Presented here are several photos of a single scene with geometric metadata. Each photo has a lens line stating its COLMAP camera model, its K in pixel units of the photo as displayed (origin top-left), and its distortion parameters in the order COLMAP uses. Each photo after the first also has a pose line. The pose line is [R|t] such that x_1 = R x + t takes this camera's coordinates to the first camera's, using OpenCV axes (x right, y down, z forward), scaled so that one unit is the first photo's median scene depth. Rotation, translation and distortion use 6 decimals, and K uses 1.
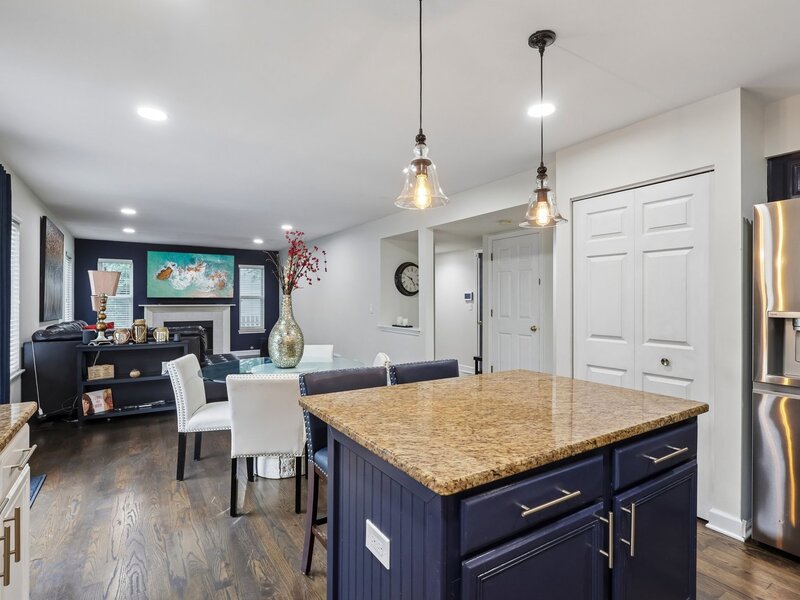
lens RADIAL K [[418.4, 0, 396.8], [0, 418.4, 297.2], [0, 0, 1]] dist [-0.004762, -0.002524]
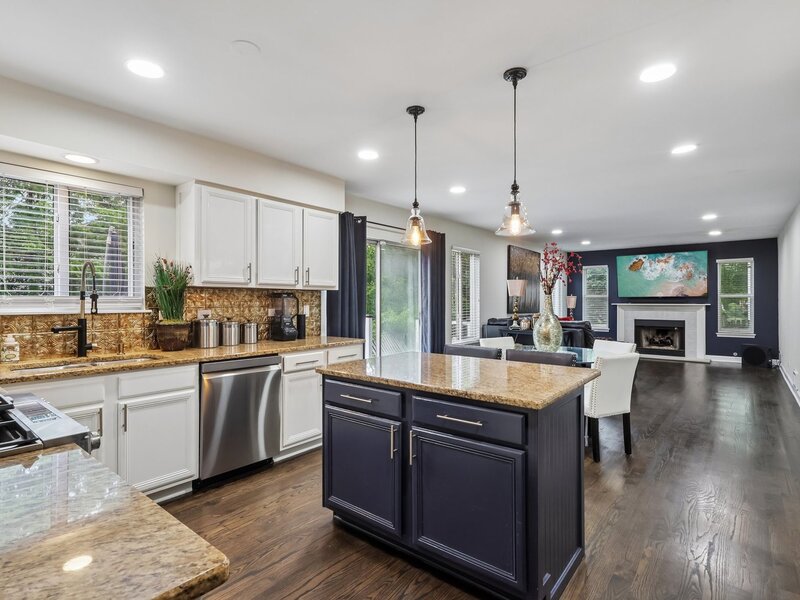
lens RADIAL K [[418.4, 0, 396.8], [0, 418.4, 297.2], [0, 0, 1]] dist [-0.004762, -0.002524]
pose [[0.316410, -0.007071, -0.948596, 0.294333], [0.008584, 0.999953, -0.004591, 0.001136], [0.948584, -0.006690, 0.316456, 0.067970]]
